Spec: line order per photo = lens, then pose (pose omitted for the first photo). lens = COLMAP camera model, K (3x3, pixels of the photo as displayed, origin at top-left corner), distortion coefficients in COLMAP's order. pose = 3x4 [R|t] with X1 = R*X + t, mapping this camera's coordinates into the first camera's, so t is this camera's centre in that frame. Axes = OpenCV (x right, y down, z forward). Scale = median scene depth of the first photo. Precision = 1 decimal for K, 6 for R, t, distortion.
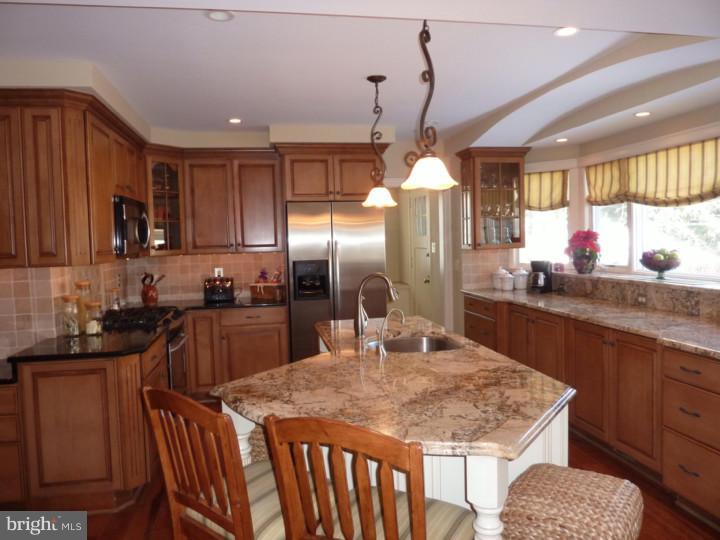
lens RADIAL K [[531.0, 0, 359.8], [0, 531.0, 272.5], [0, 0, 1]] dist [-0.018507, -0.025180]
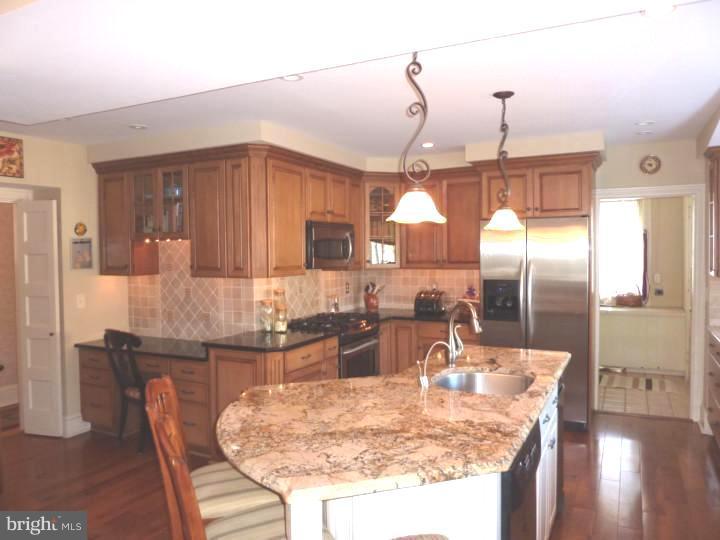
lens RADIAL K [[531.0, 0, 358.2], [0, 531.0, 266.2], [0, 0, 1]] dist [-0.018507, -0.025180]
pose [[0.791960, 0.036991, -0.609452, 0.479482], [-0.049339, 0.998776, -0.003493, -0.052257], [0.608577, 0.032836, 0.792815, 0.123096]]
